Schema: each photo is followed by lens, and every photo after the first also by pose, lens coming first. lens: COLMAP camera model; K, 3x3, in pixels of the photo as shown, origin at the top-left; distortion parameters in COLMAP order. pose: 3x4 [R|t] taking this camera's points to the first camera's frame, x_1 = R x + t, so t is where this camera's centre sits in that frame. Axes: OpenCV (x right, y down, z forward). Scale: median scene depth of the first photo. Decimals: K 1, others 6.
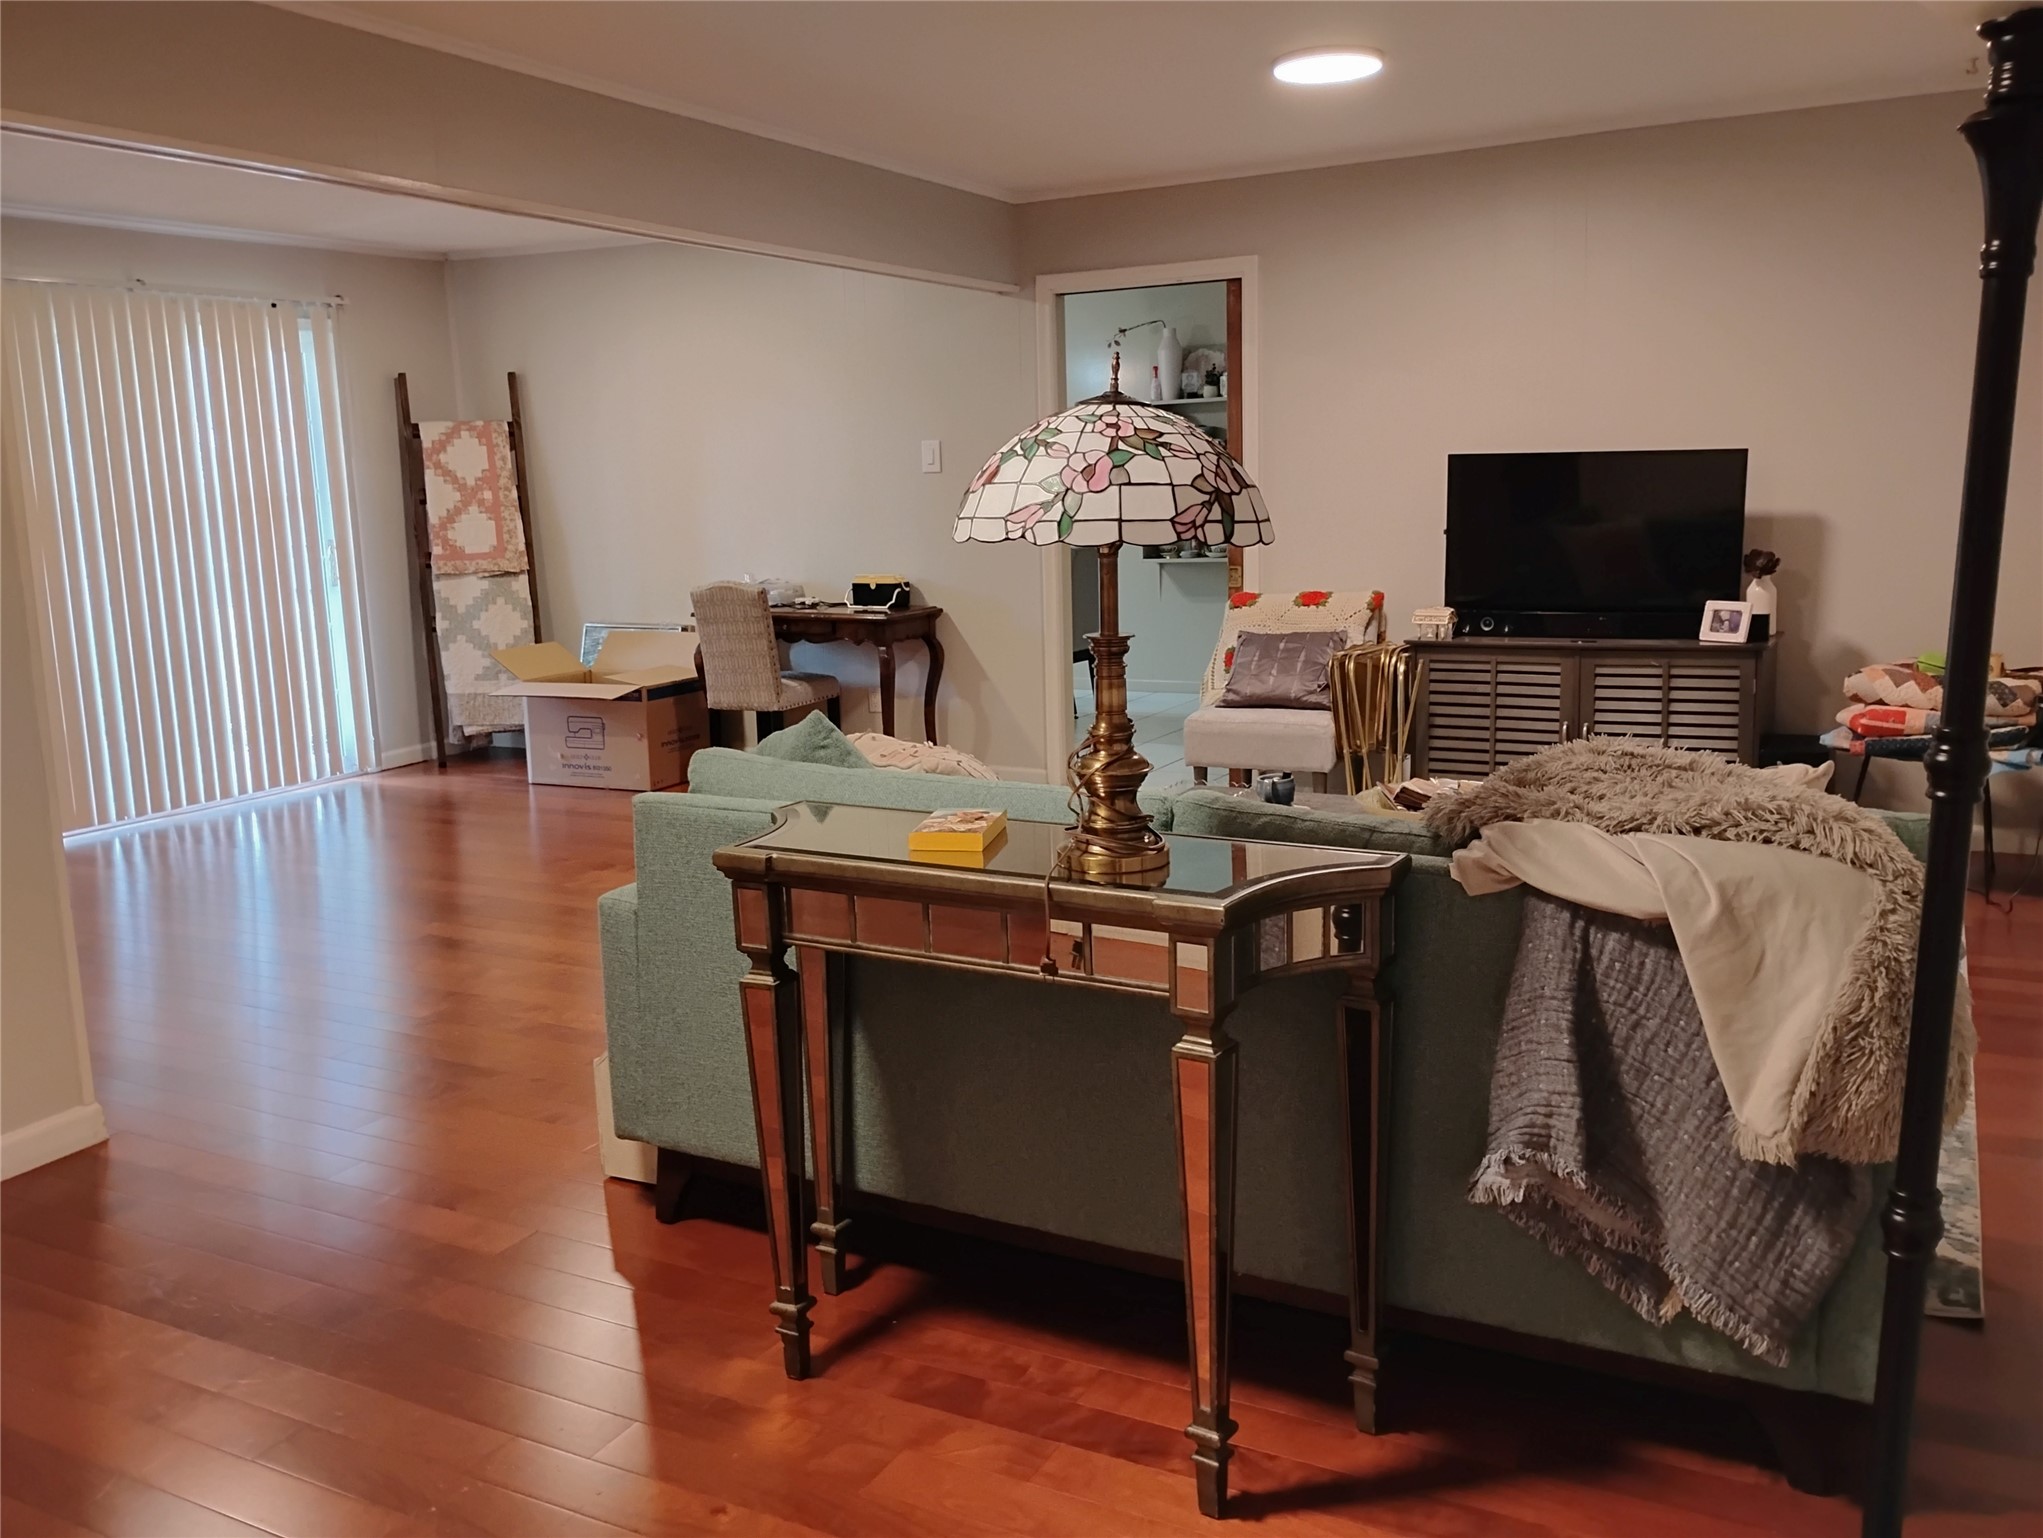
lens RADIAL K [[1700.1, 0, 1024.6], [0, 1700.1, 763.4], [0, 0, 1]] dist [0.050759, -0.067172]
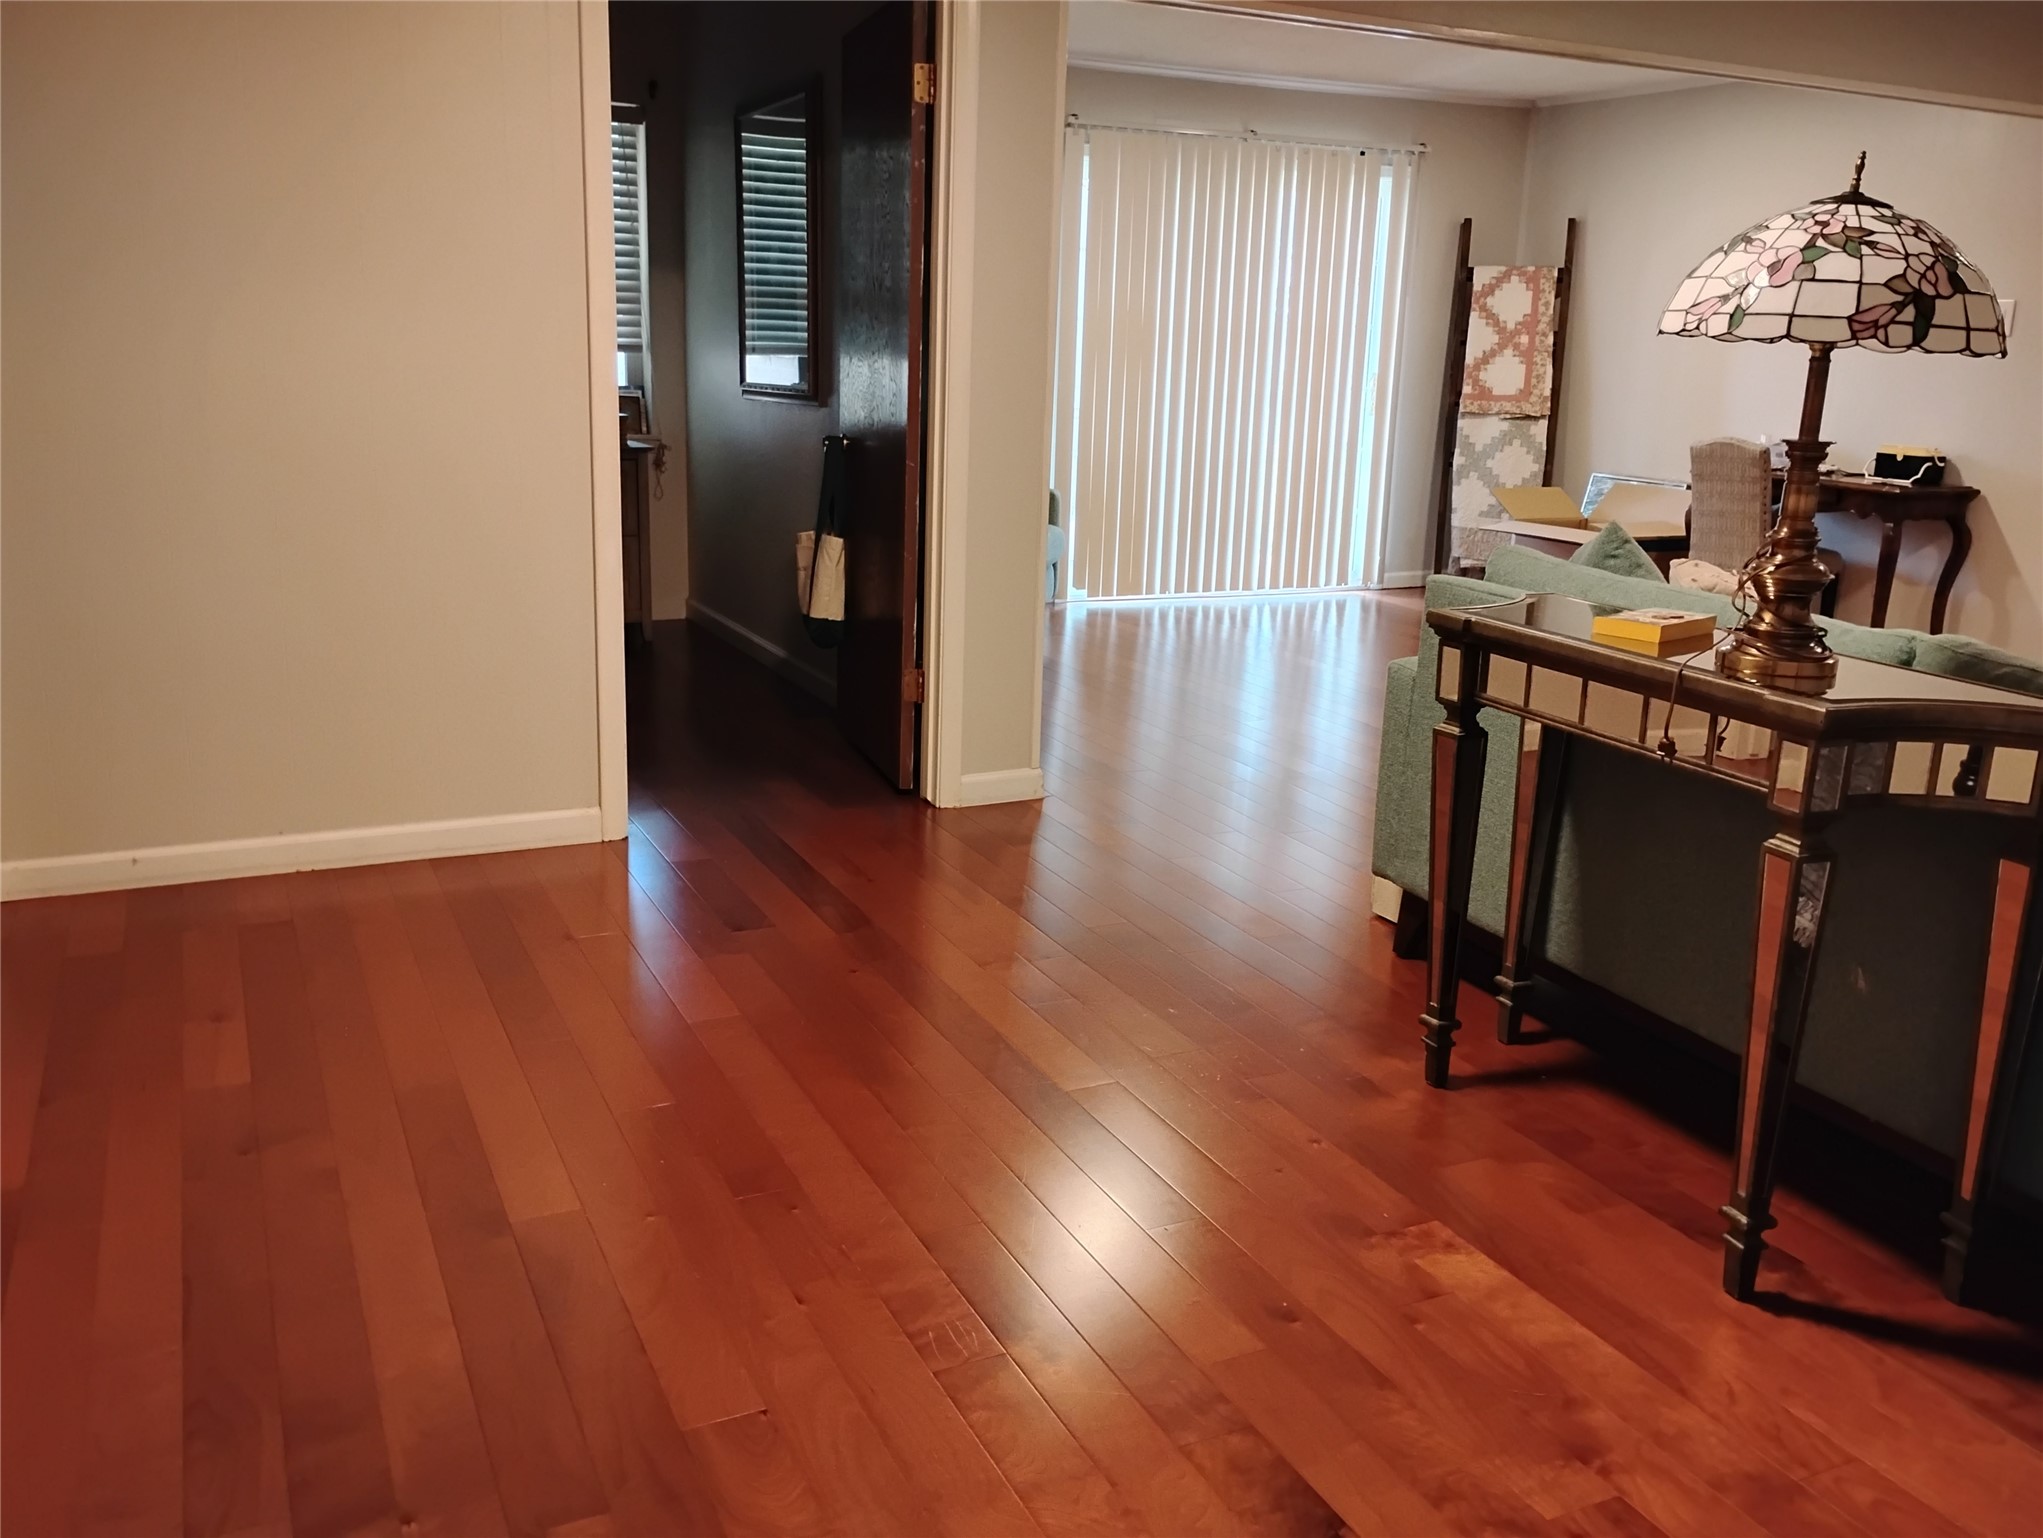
lens RADIAL K [[1700.1, 0, 1026.1], [0, 1700.1, 770.4], [0, 0, 1]] dist [0.050759, -0.067172]
pose [[0.800638, 0.198723, -0.565232, 0.234771], [-0.155235, 0.979981, 0.124652, 0.049395], [0.578688, -0.012058, 0.815460, -0.079500]]
